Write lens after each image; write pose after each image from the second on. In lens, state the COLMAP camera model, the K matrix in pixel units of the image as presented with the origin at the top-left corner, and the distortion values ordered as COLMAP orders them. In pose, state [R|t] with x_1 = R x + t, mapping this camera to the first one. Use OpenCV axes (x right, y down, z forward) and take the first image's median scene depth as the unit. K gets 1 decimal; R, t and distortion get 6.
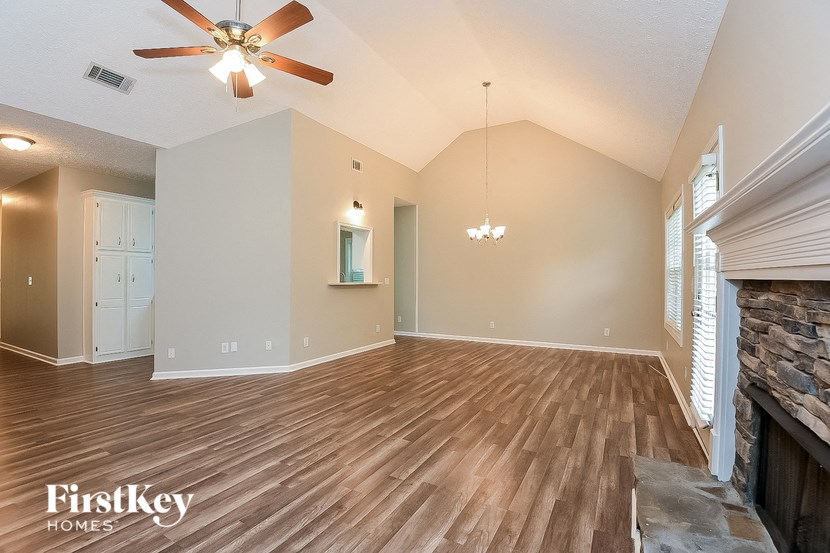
lens RADIAL K [[385.0, 0, 415.0], [0, 385.0, 276.5], [0, 0, 1]] dist [-0.002861, -0.000647]
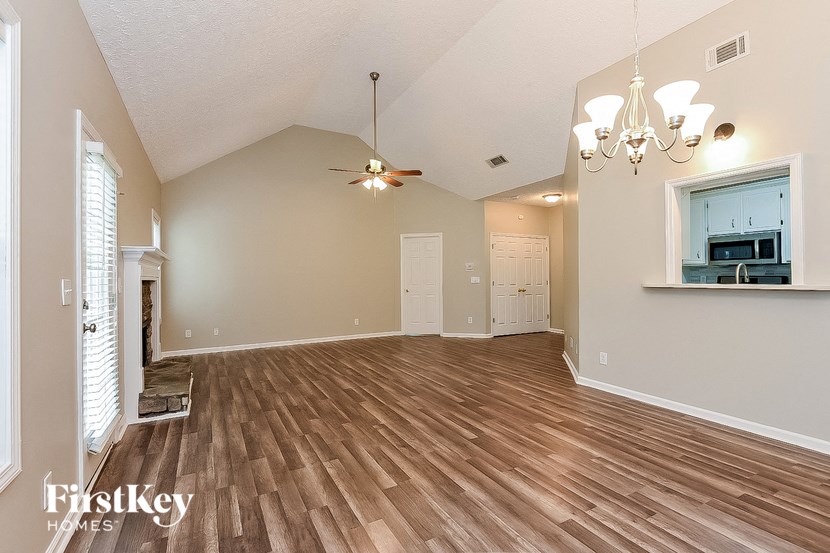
lens RADIAL K [[376.1, 0, 411.6], [0, 376.1, 276.4], [0, 0, 1]] dist [0.023105, -0.000203]
pose [[-0.539655, -0.001784, -0.841884, 0.825268], [0.007905, 0.999943, -0.007187, 0.008183], [0.841849, -0.010533, -0.539610, 1.553733]]
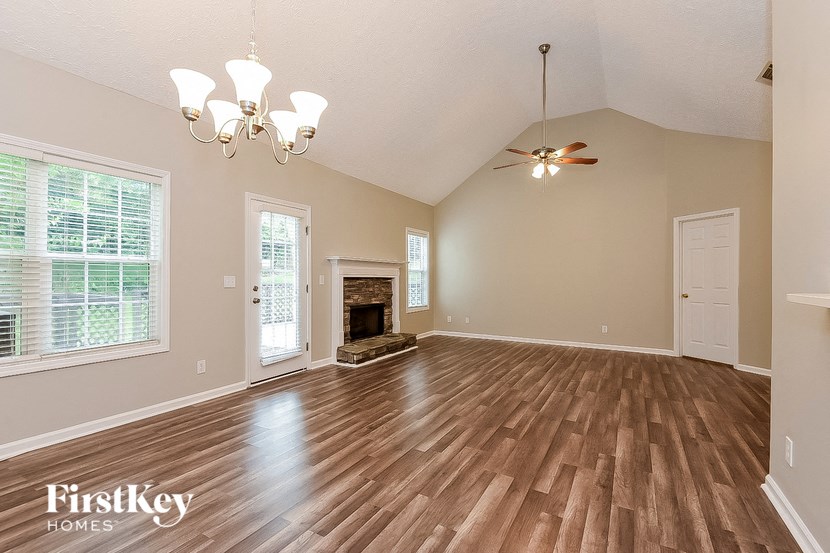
lens RADIAL K [[377.7, 0, 411.5], [0, 377.7, 279.4], [0, 0, 1]] dist [0.005776, -0.000485]
pose [[-0.999574, -0.005382, 0.028694, 0.099326], [-0.005269, 0.999978, 0.003991, 0.007849], [-0.028715, 0.003838, -0.999580, 1.956949]]
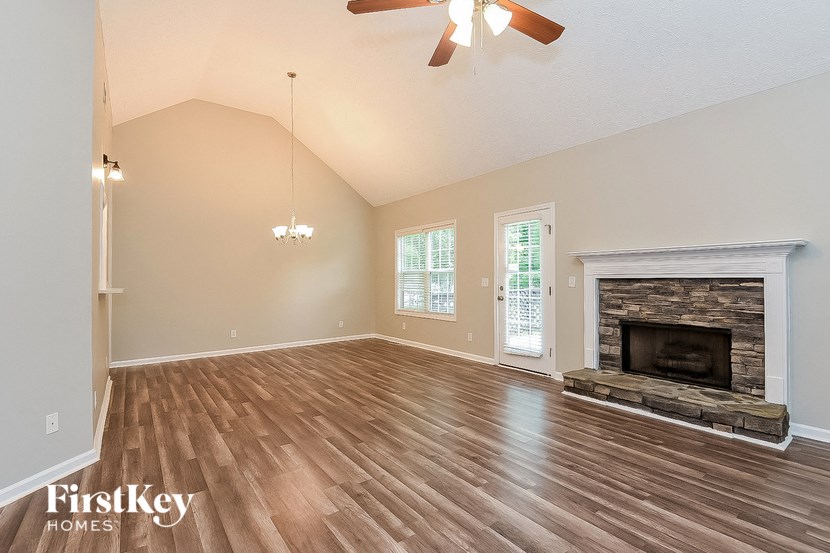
lens RADIAL K [[377.7, 0, 411.5], [0, 377.7, 279.4], [0, 0, 1]] dist [0.005776, -0.000485]
pose [[0.420486, -0.007488, 0.907268, -0.823834], [0.007132, 0.999962, 0.004948, 0.000200], [-0.907271, 0.004390, 0.420523, 0.528367]]
